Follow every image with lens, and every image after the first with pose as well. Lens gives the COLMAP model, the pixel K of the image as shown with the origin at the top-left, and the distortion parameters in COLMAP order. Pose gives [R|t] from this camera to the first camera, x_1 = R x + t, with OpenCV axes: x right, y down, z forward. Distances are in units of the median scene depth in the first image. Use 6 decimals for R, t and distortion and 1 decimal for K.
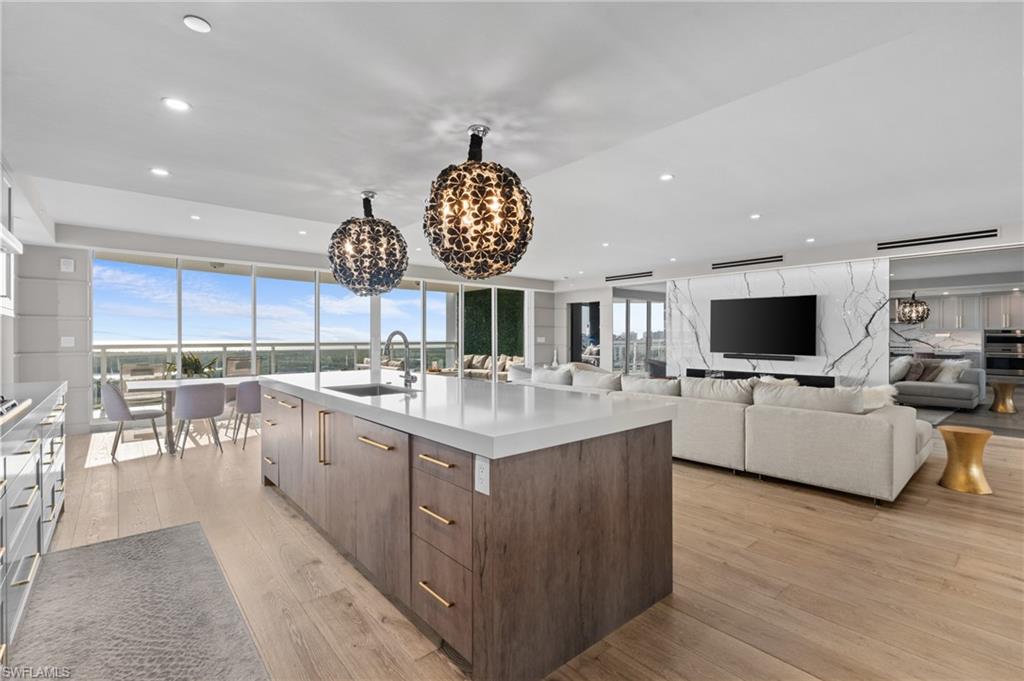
lens RADIAL K [[458.4, 0, 512.0], [0, 458.4, 340.5], [0, 0, 1]] dist [-0.001248, -0.000200]
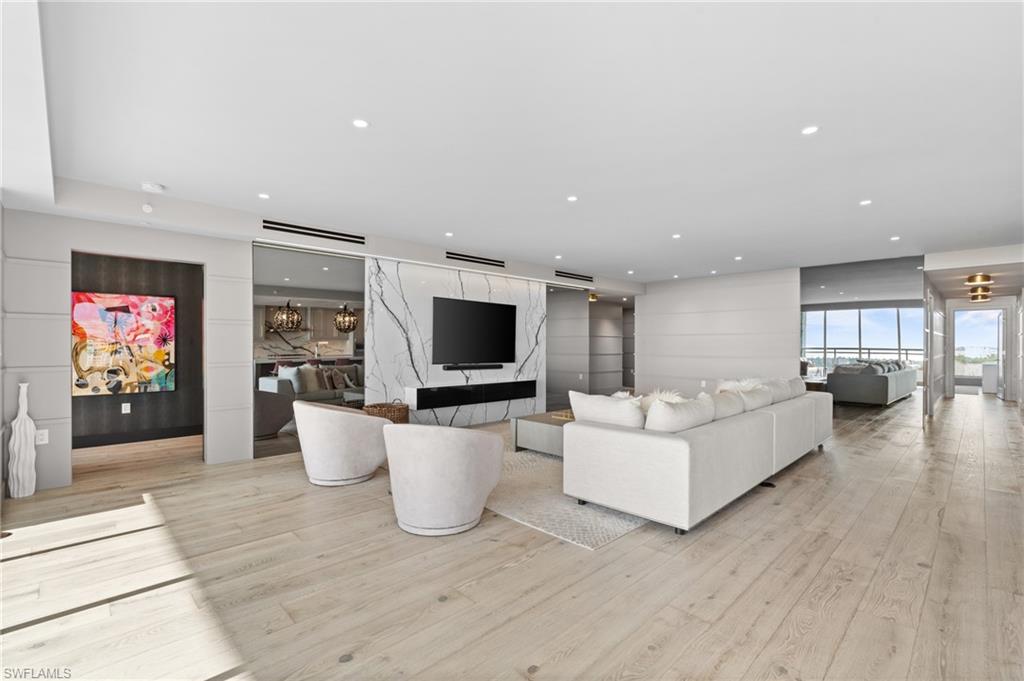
lens RADIAL K [[462.2, 0, 510.8], [0, 462.2, 341.8], [0, 0, 1]] dist [-0.013694, -0.000129]
pose [[-0.057293, 0.007200, 0.998331, -0.349323], [0.005200, 0.999963, -0.006914, -0.006267], [-0.998344, 0.004795, -0.057328, 0.915248]]
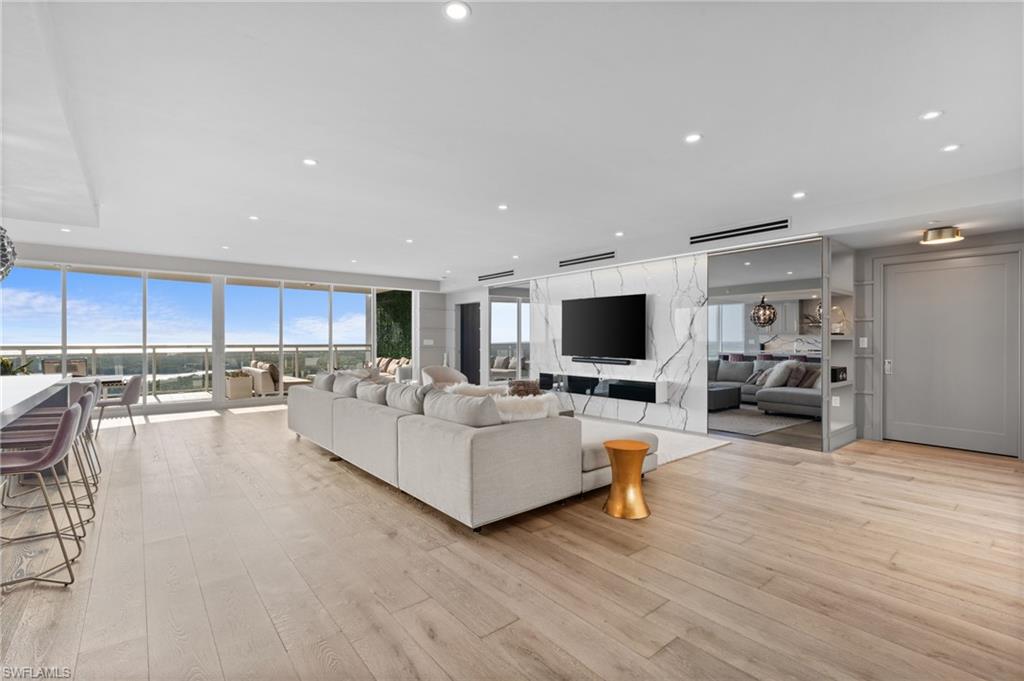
lens RADIAL K [[462.2, 0, 510.8], [0, 462.2, 341.8], [0, 0, 1]] dist [-0.013694, -0.000129]
pose [[0.999523, 0.000952, -0.030865, 0.358243], [-0.001066, 0.999993, -0.003693, 0.001051], [0.030861, 0.003724, 0.999517, 0.051486]]
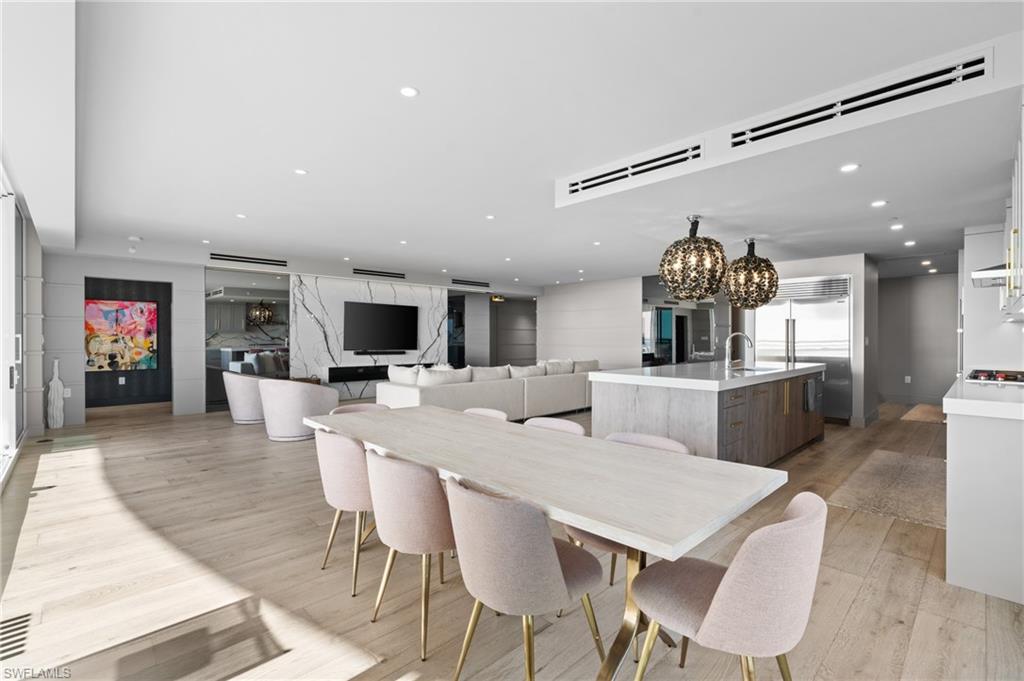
lens RADIAL K [[459.9, 0, 515.1], [0, 459.9, 335.4], [0, 0, 1]] dist [-0.015201, -0.000286]
pose [[-0.057071, 0.002415, 0.998367, -0.650827], [0.004310, 0.999988, -0.002172, -0.005352], [-0.998361, 0.004179, -0.057081, 0.666506]]
